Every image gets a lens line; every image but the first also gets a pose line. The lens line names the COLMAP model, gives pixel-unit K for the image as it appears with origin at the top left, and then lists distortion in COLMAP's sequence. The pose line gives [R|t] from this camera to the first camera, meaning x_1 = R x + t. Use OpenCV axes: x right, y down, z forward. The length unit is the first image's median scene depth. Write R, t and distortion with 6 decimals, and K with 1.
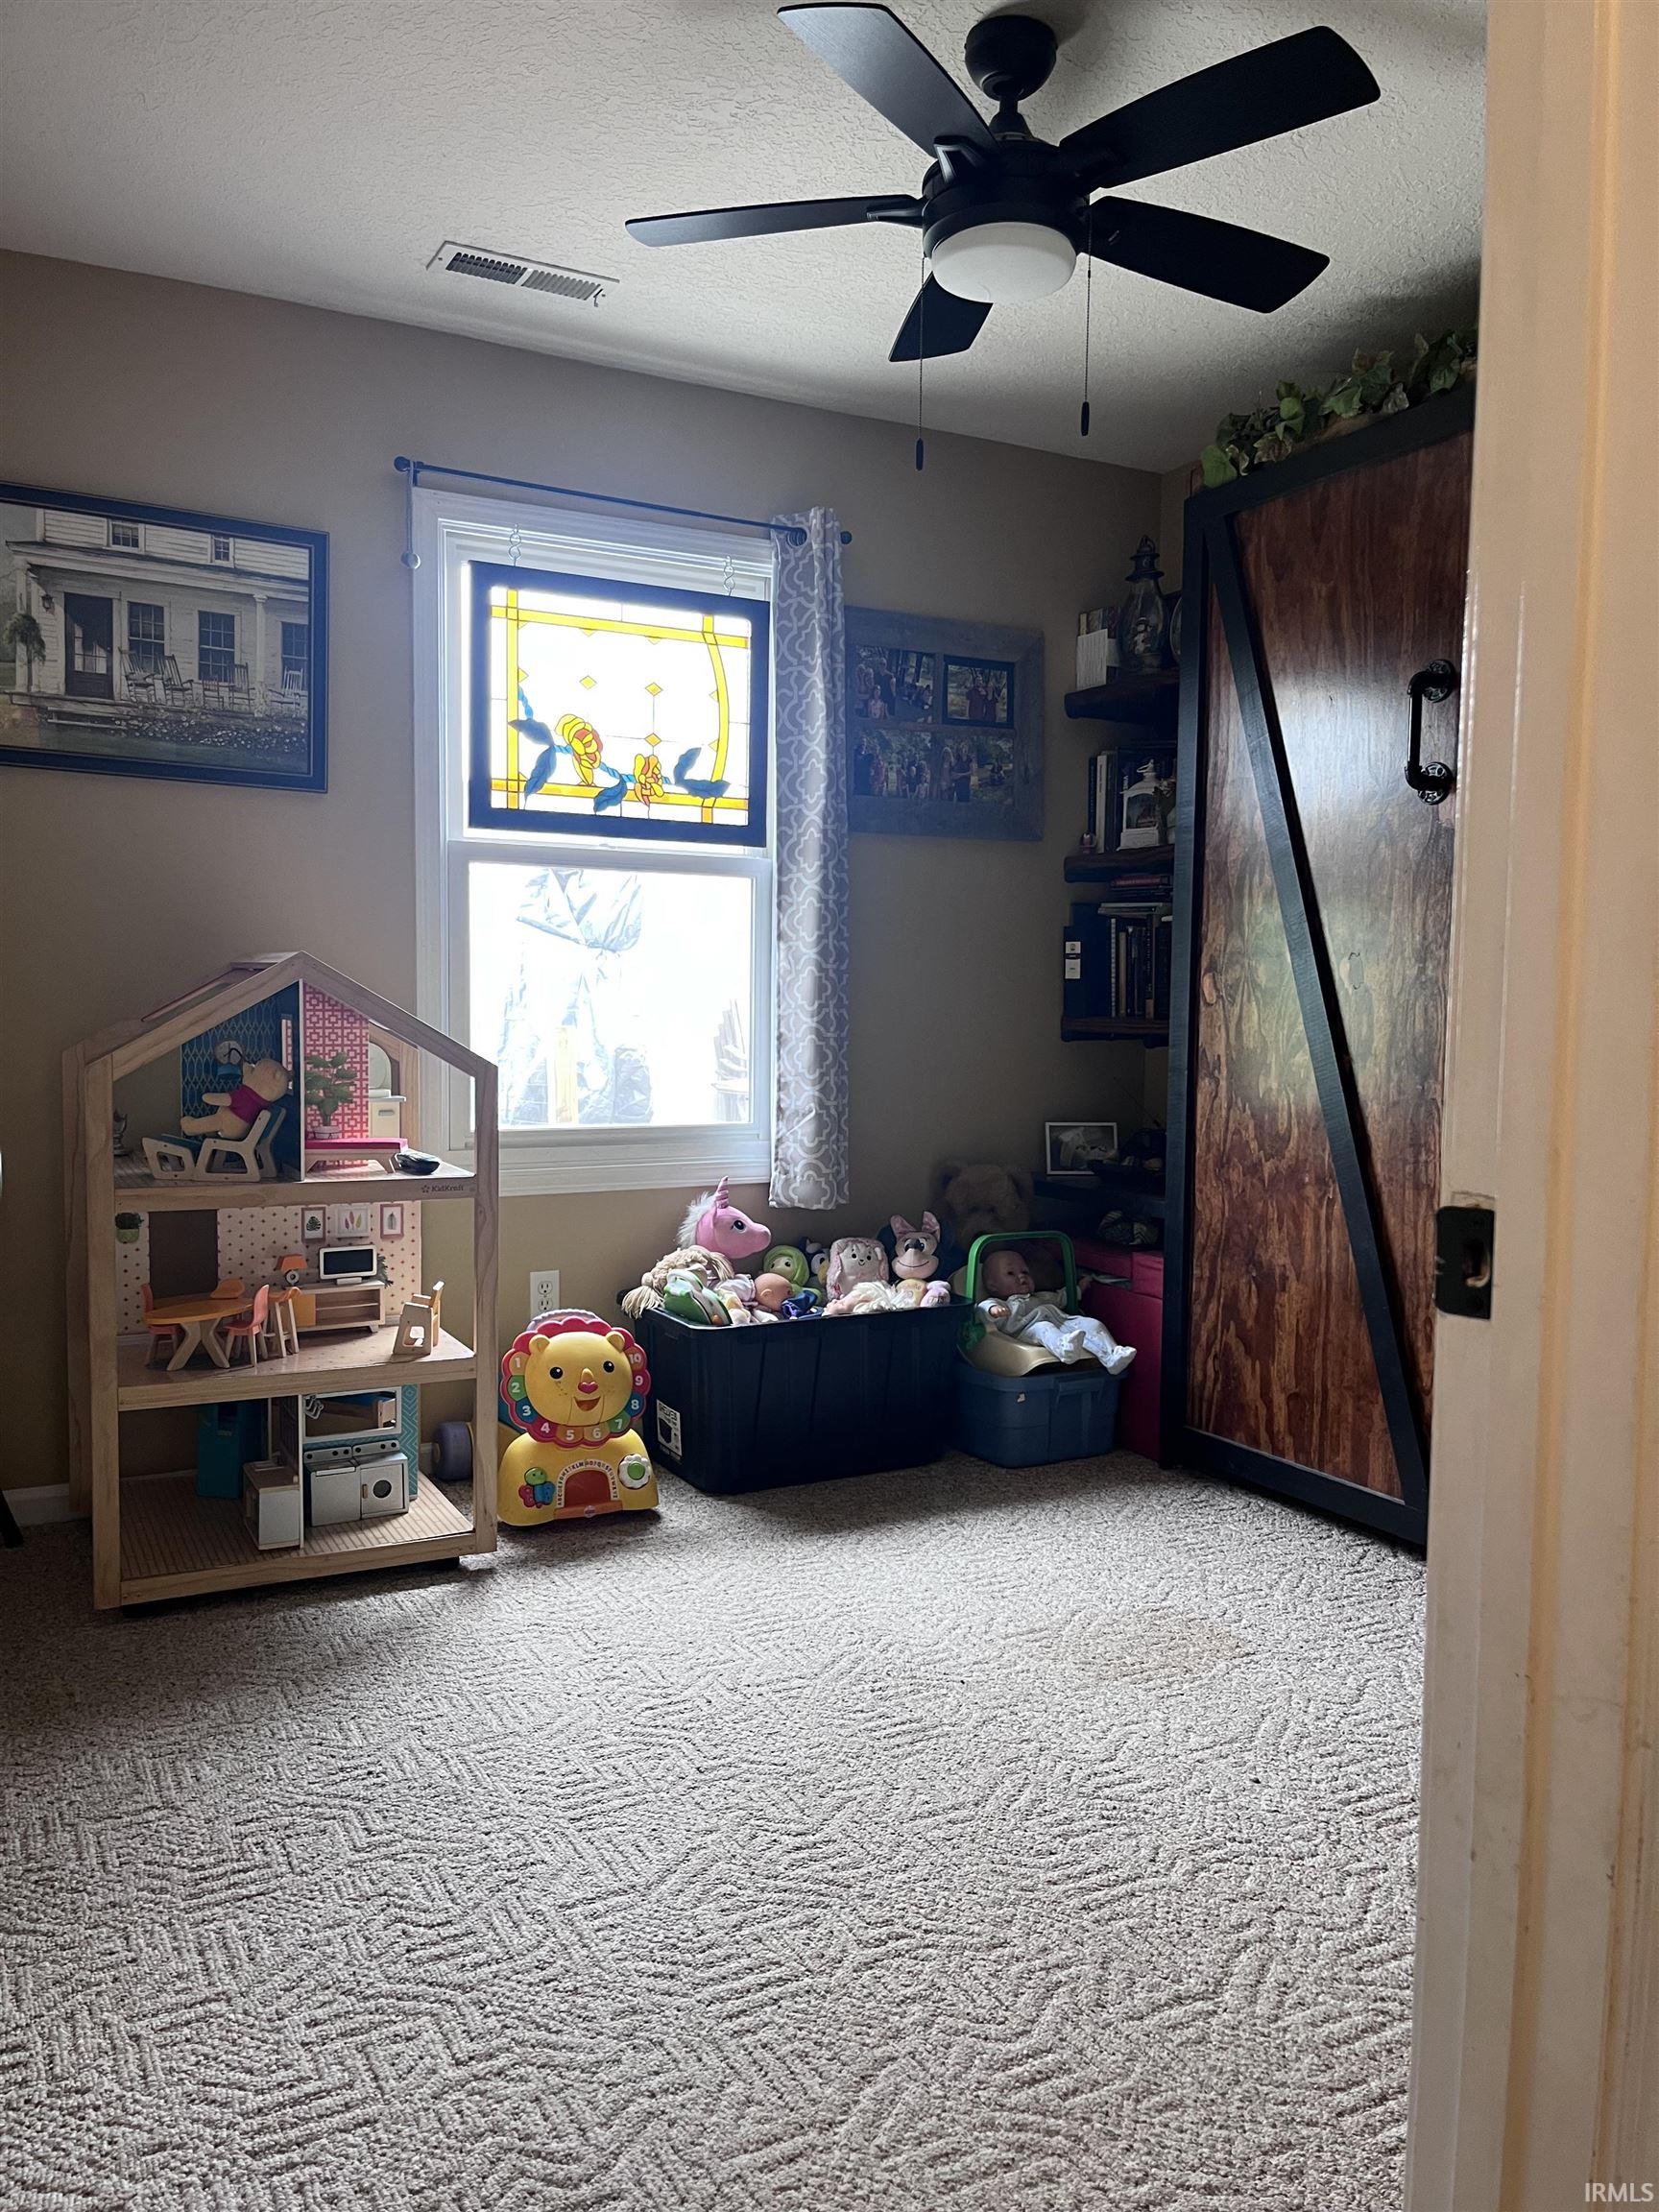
lens RADIAL K [[1698.2, 0, 829.5], [0, 1698.2, 1106.0], [0, 0, 1]] dist [0.073125, -0.077577]
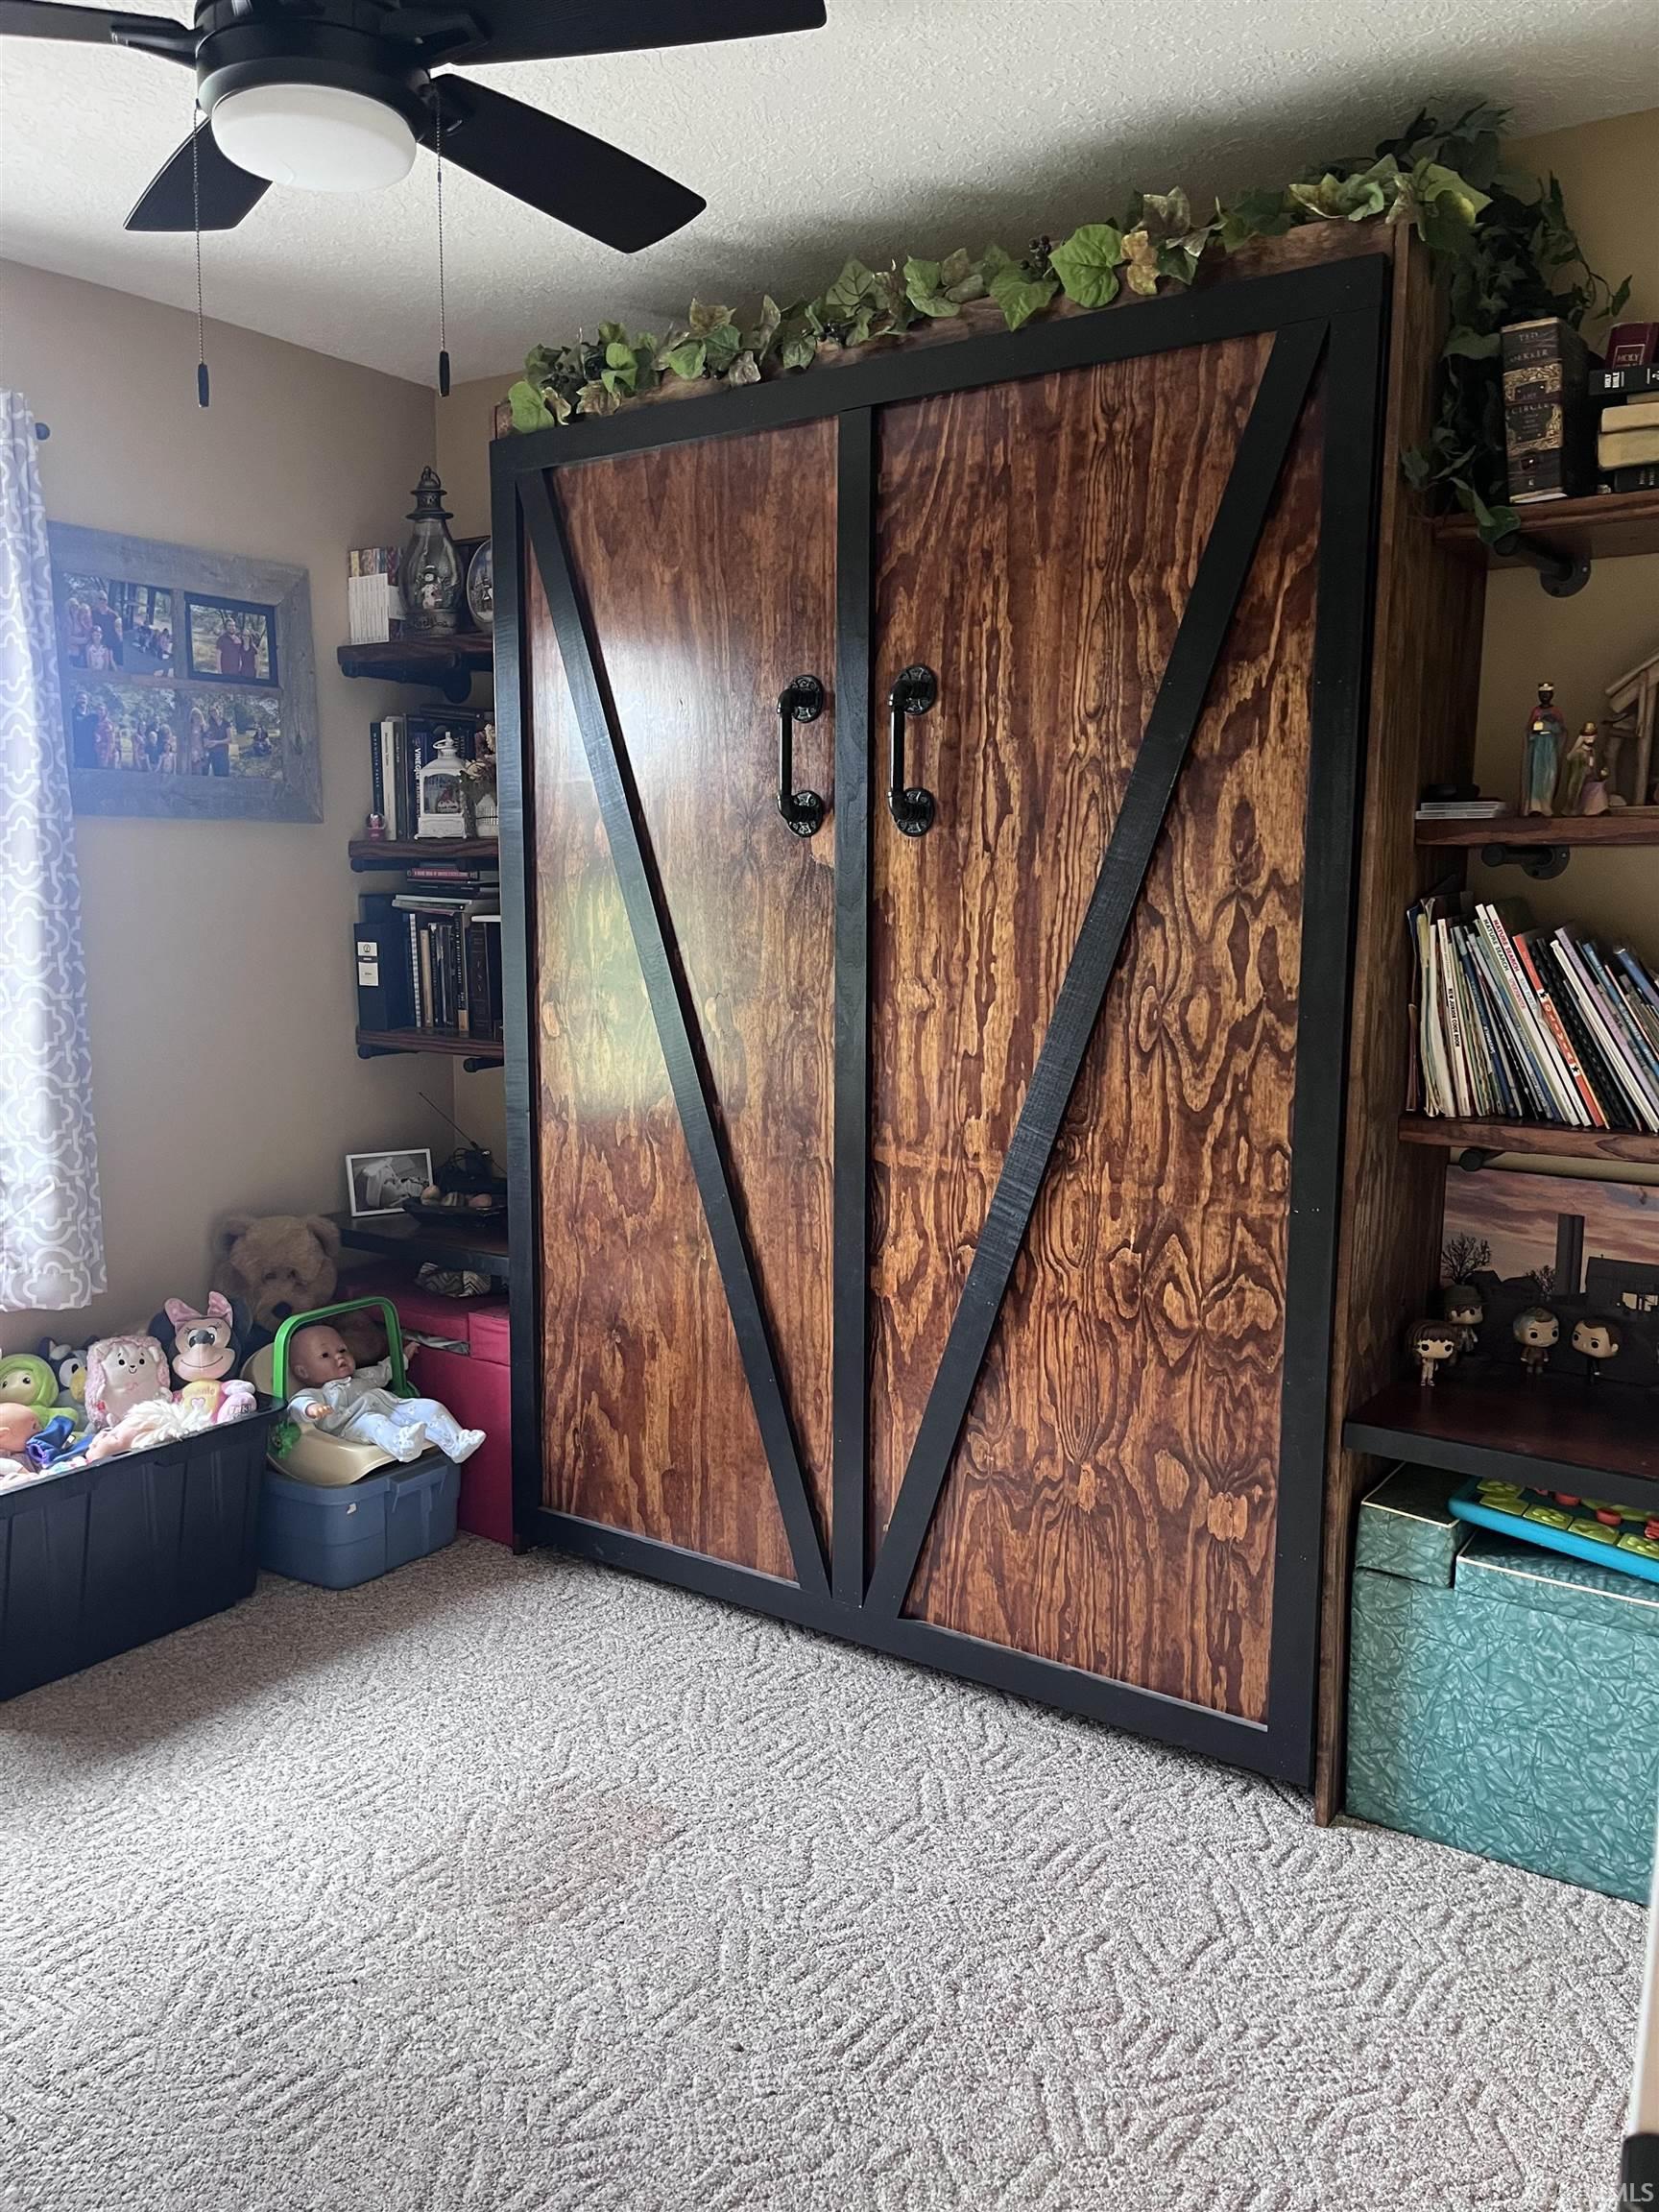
lens RADIAL K [[1698.2, 0, 829.5], [0, 1698.2, 1106.0], [0, 0, 1]] dist [0.073125, -0.077577]
pose [[0.895874, -0.065189, 0.439499, -0.036154], [0.033830, 0.996315, 0.078821, -0.088480], [-0.443017, -0.055745, 0.894778, 0.151135]]
